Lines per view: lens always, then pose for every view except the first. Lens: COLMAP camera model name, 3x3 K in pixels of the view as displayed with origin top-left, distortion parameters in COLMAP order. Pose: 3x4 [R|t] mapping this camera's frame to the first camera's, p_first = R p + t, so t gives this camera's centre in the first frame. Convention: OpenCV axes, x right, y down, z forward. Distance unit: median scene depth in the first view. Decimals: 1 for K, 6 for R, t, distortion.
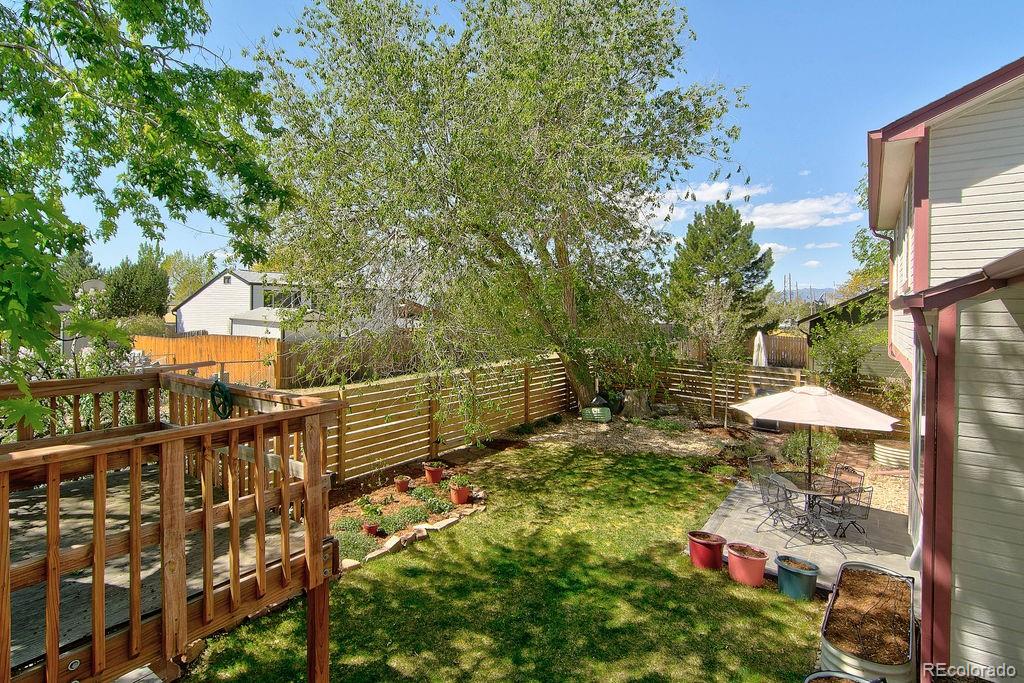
lens RADIAL K [[503.8, 0, 508.8], [0, 503.8, 321.1], [0, 0, 1]] dist [-0.000044, 0.000746]
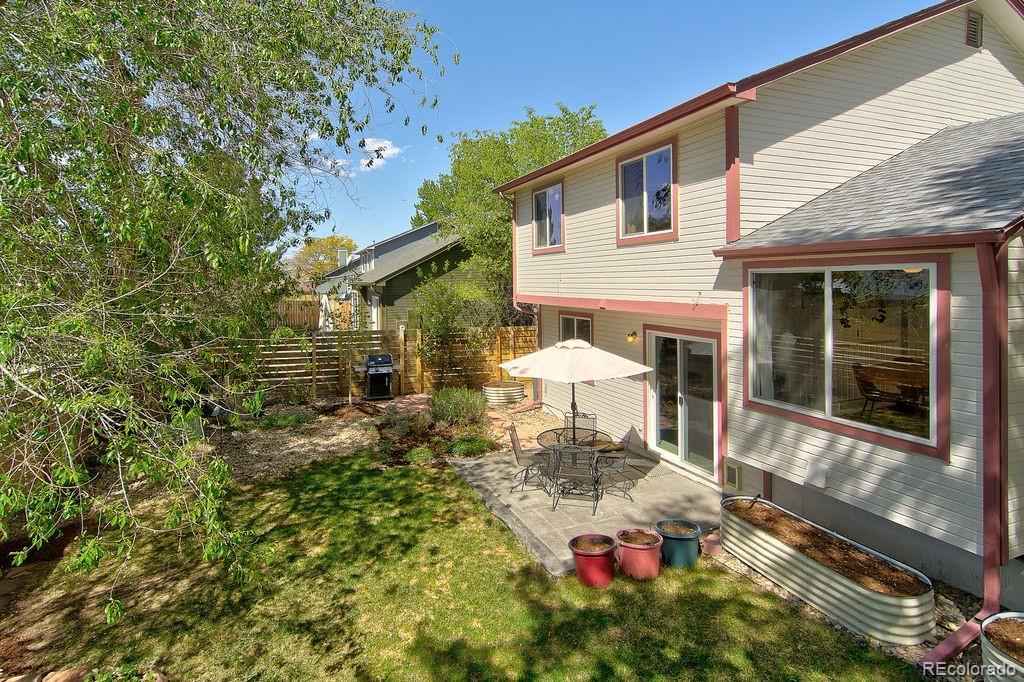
lens RADIAL K [[512.5, 0, 507.1], [0, 512.5, 298.1], [0, 0, 1]] dist [-0.002606, 0.000403]
pose [[0.519690, -0.048103, 0.853000, -0.256003], [0.027524, 0.998838, 0.039558, 0.006323], [-0.853911, 0.002920, 0.520410, 0.509376]]
